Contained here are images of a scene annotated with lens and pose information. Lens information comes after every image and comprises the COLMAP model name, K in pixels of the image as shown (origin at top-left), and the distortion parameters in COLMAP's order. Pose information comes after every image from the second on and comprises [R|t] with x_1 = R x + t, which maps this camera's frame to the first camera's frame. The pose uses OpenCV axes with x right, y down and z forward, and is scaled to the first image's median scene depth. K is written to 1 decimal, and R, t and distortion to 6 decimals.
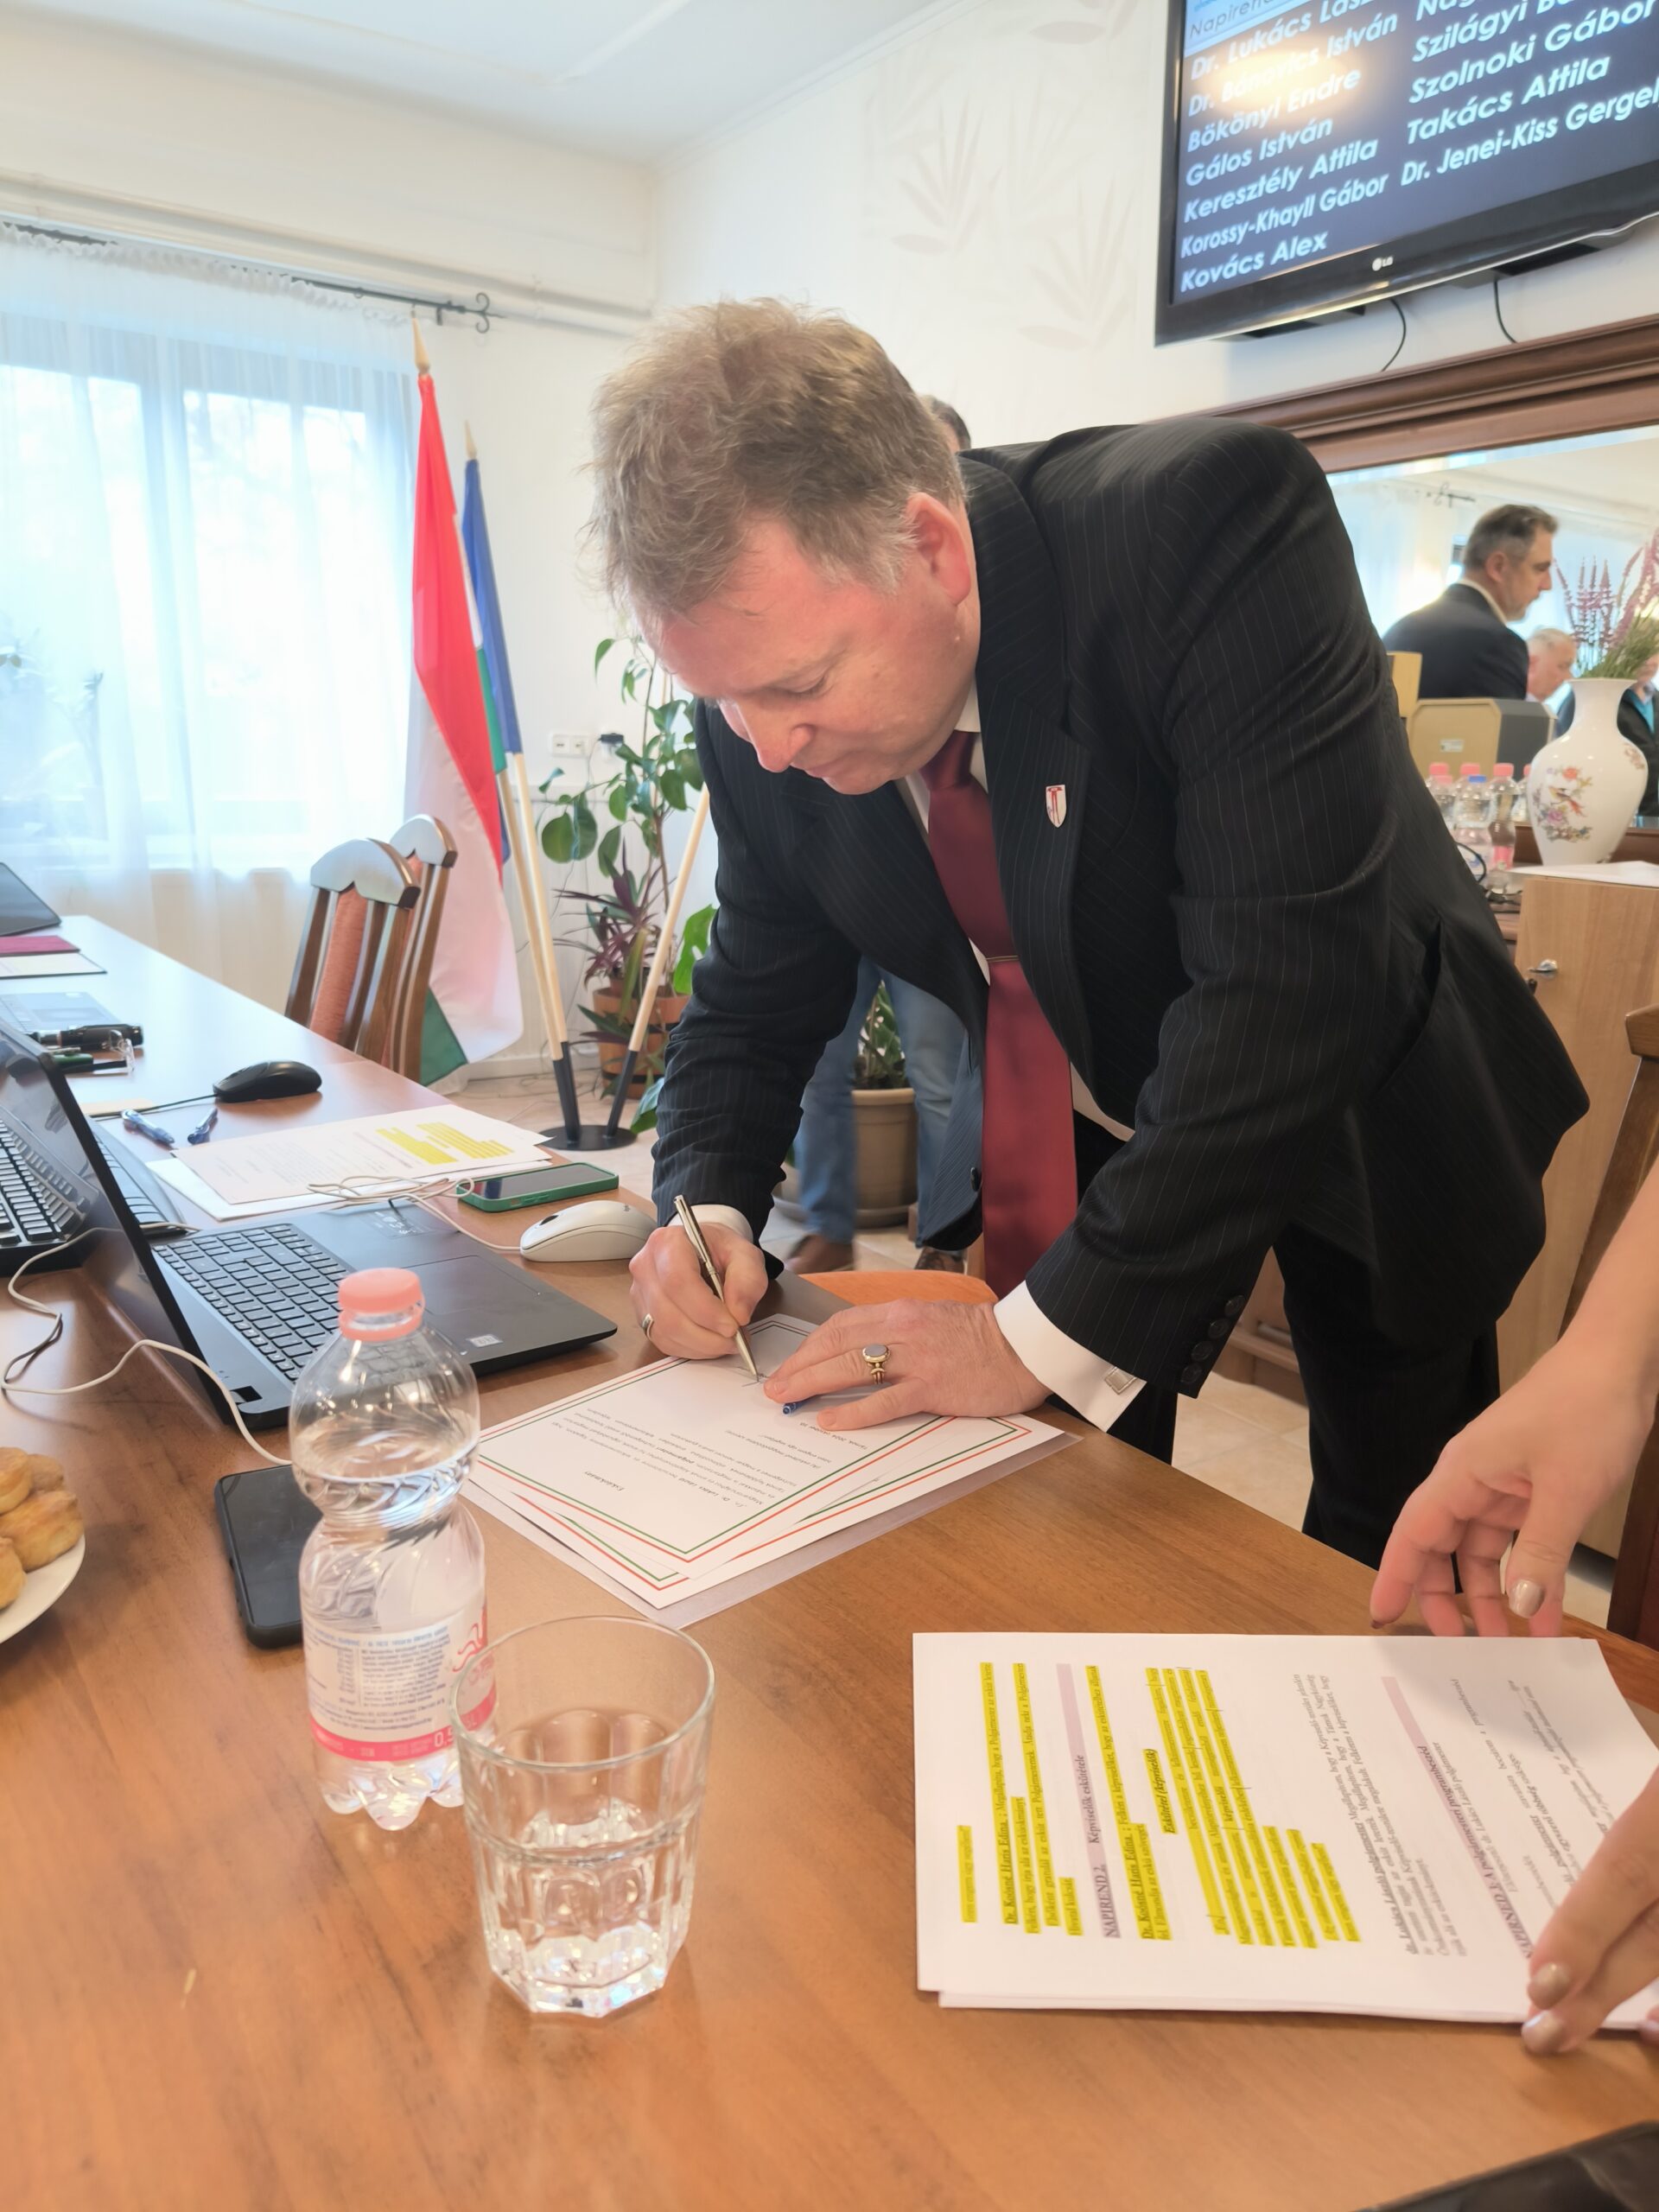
lens RADIAL K [[1556.4, 0, 829.8], [0, 1556.4, 1104.0], [0, 0, 1]] dist [0.054143, -0.042348]
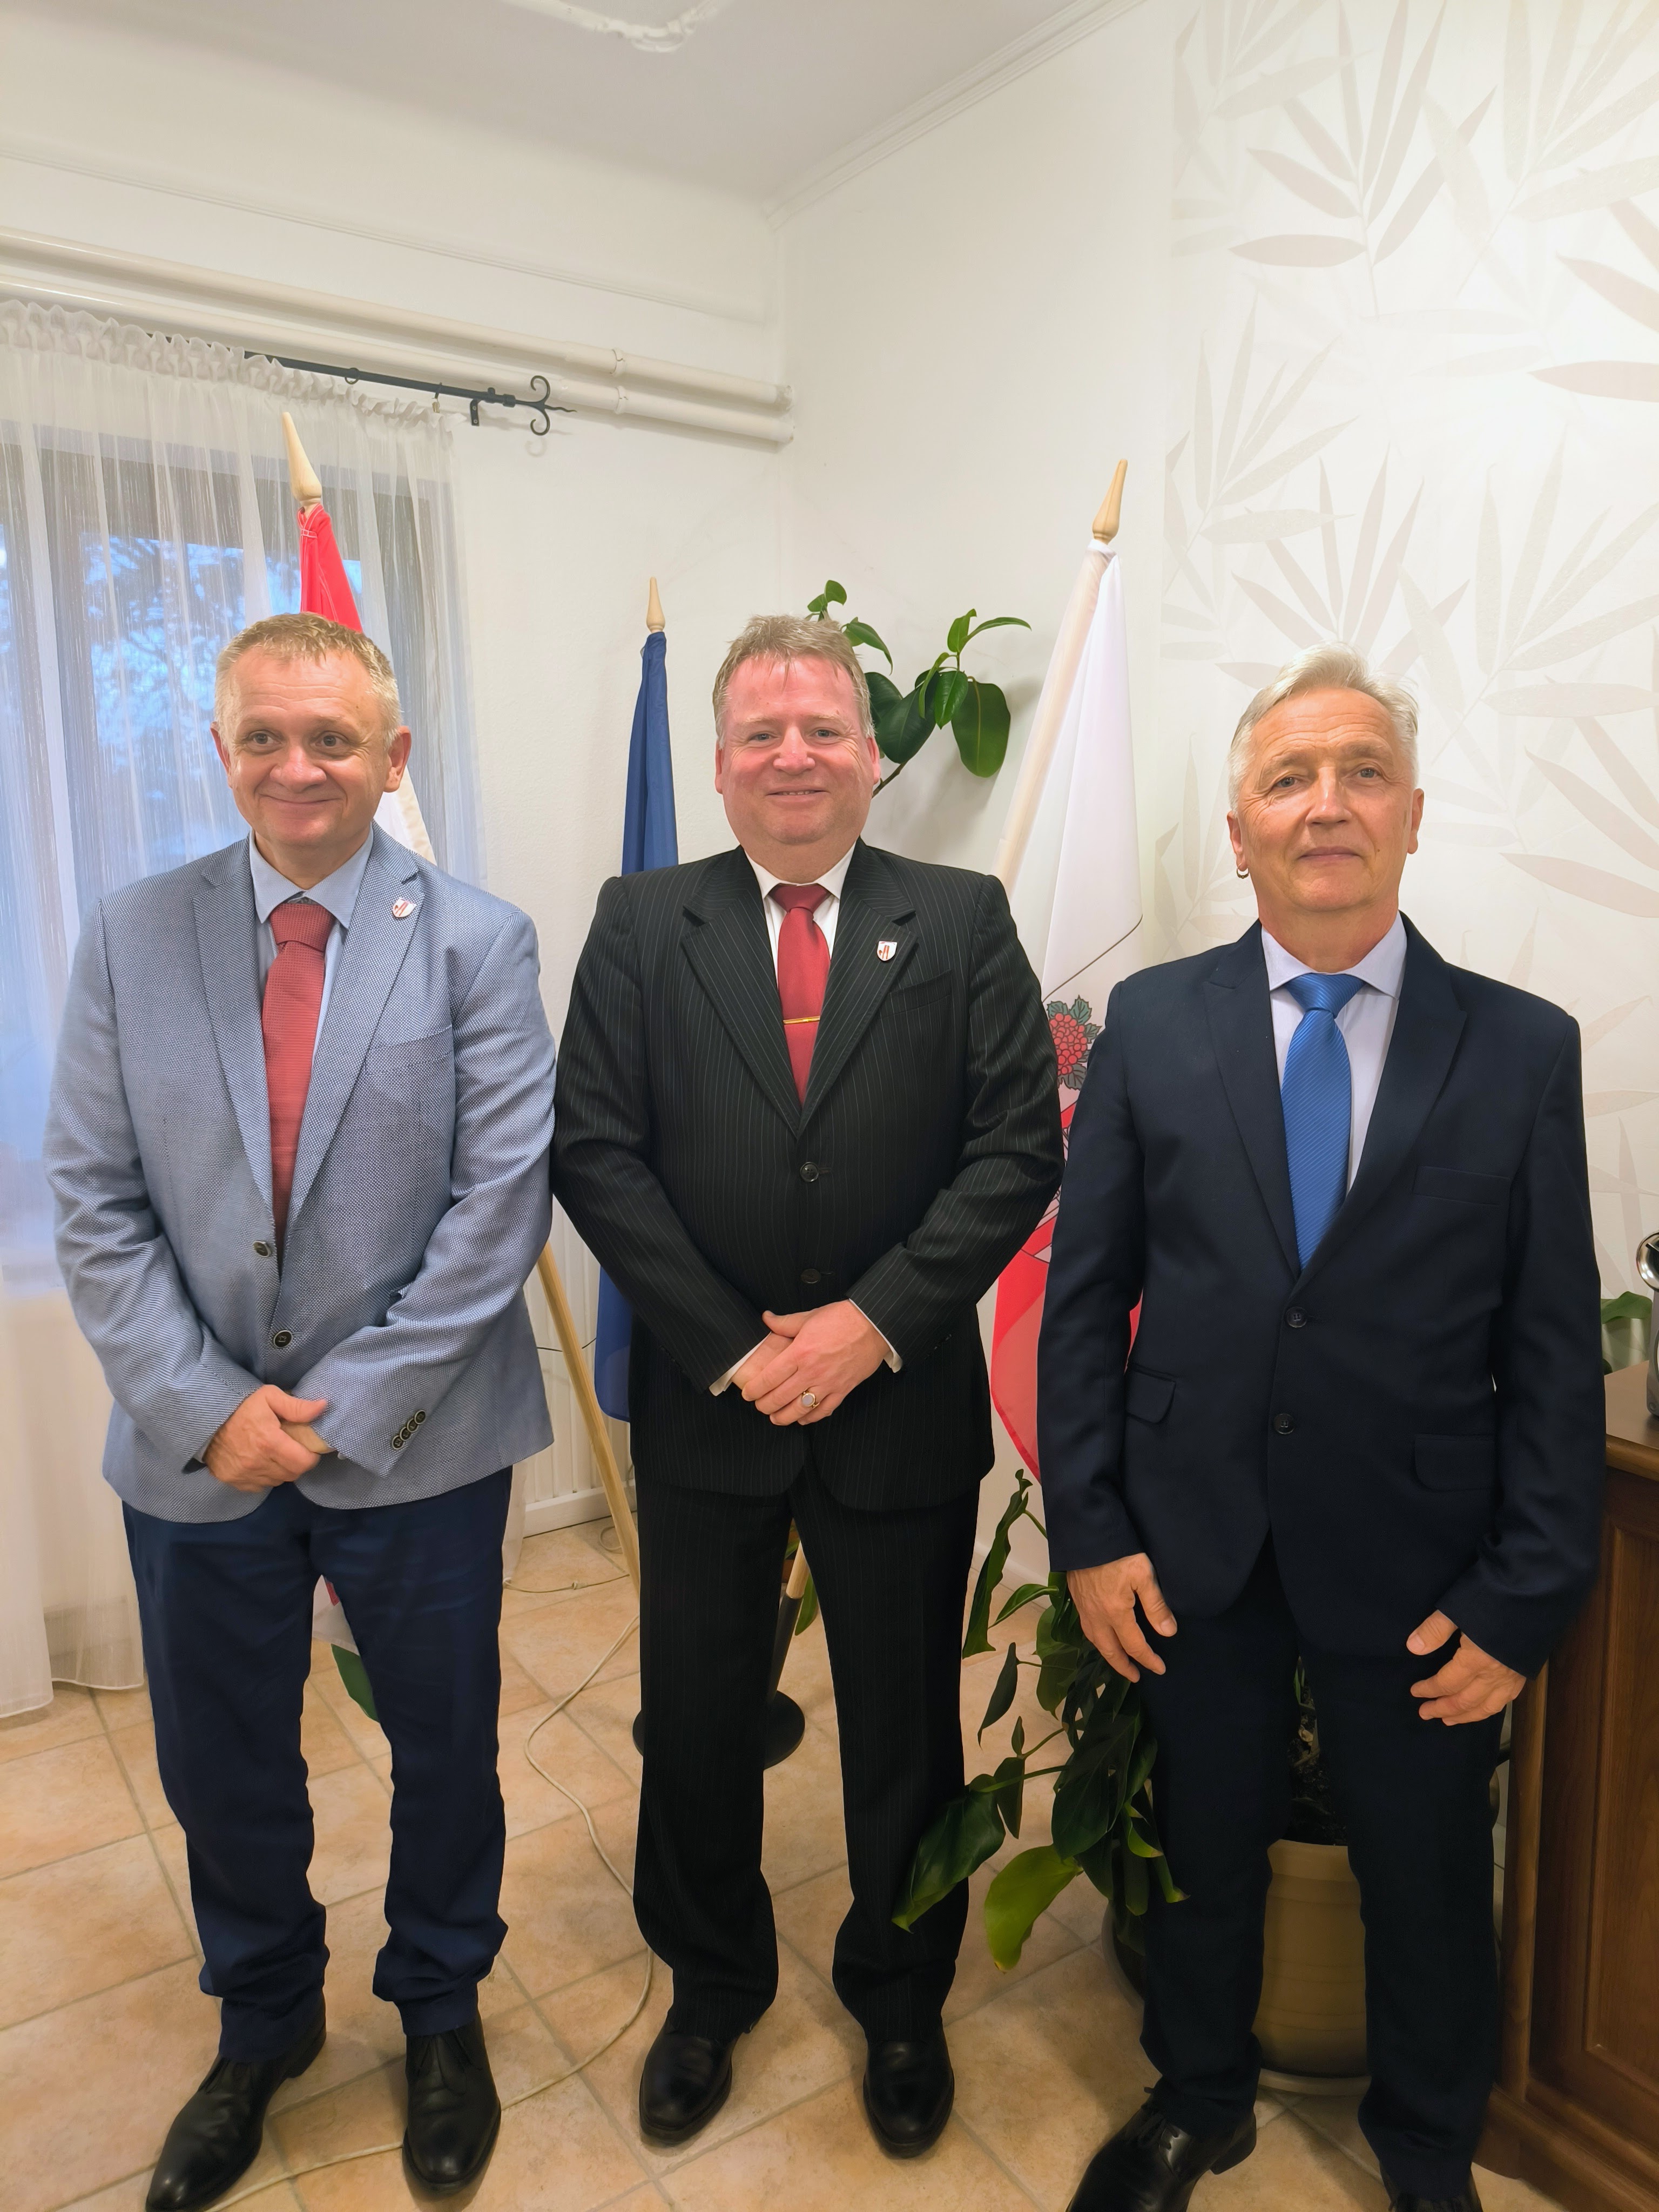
lens RADIAL K [[1556.4, 0, 823.6], [0, 1556.4, 1110.6], [0, 0, 1]] dist [0.054143, -0.042348]
pose [[0.999513, -0.031072, 0.002978, -0.175579], [0.031204, 0.997083, -0.069650, -0.246342], [-0.000805, 0.069709, 0.997567, 0.566881]]
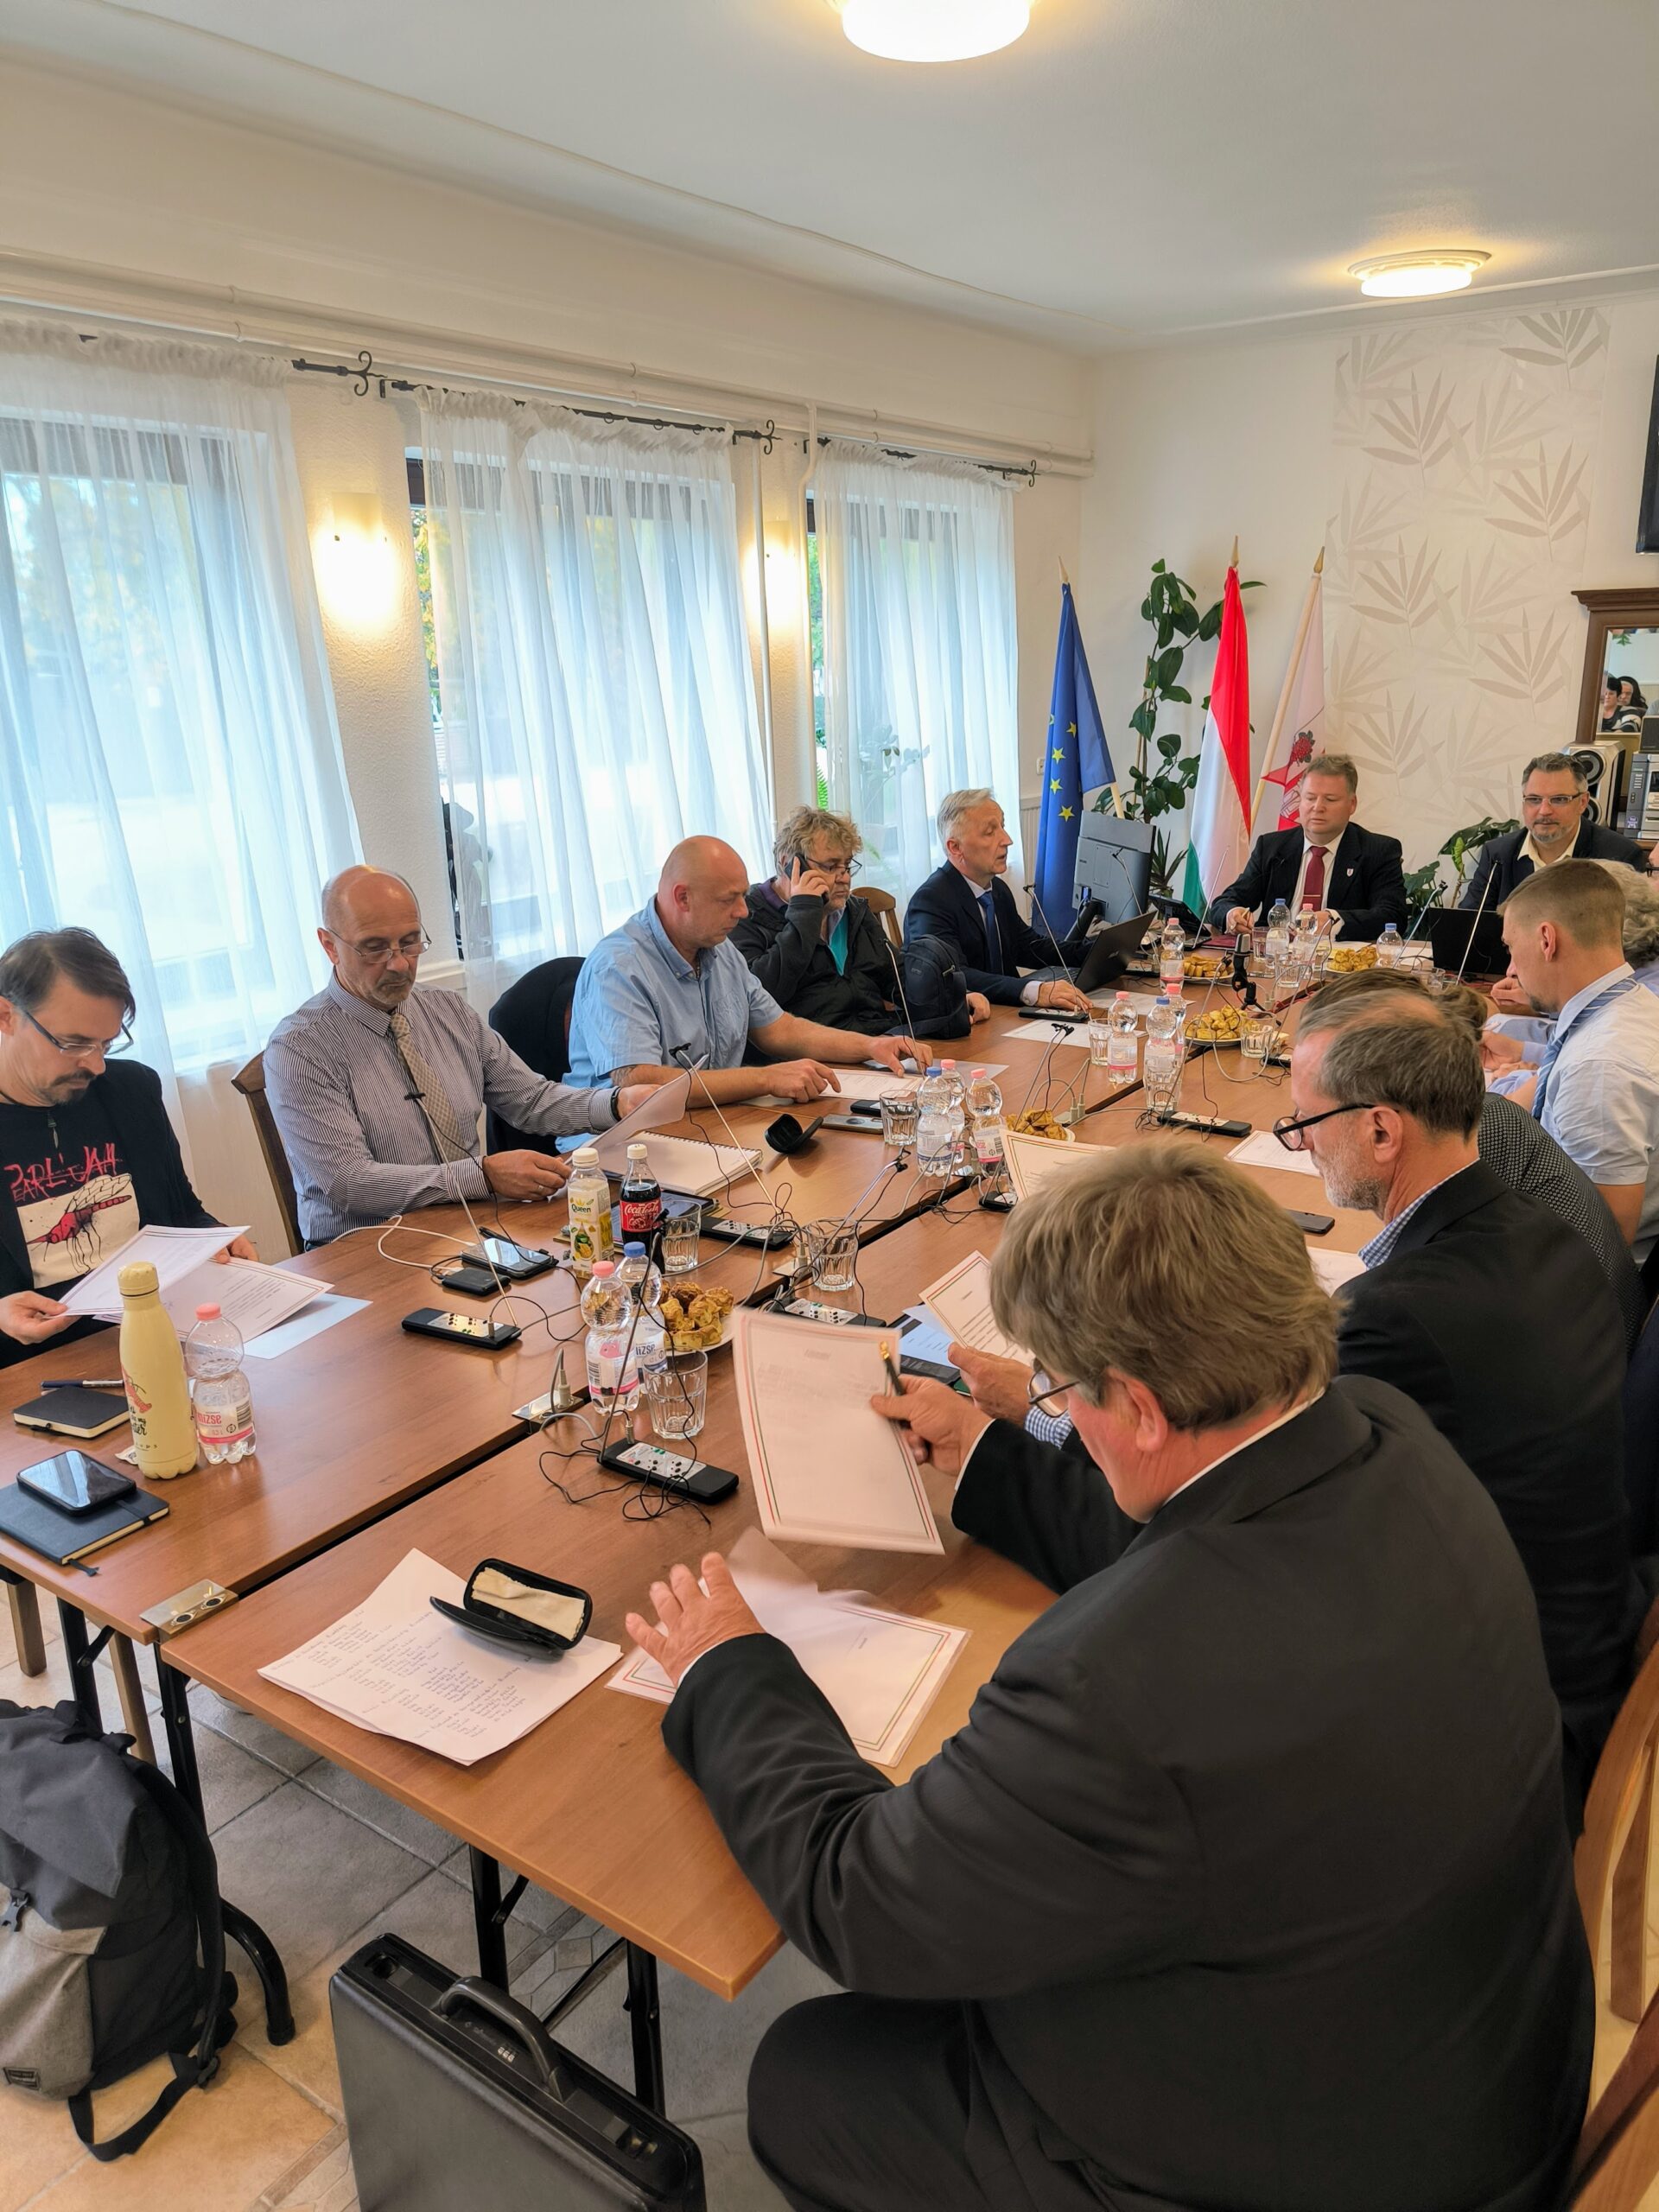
lens RADIAL K [[1556.4, 0, 846.9], [0, 1556.4, 1104.6], [0, 0, 1]] dist [0.054143, -0.042348]
pose [[0.933403, -0.141171, 0.329895, -1.458123], [0.119924, 0.989223, 0.084002, -0.110699], [-0.338198, -0.038845, 0.940273, -0.492678]]
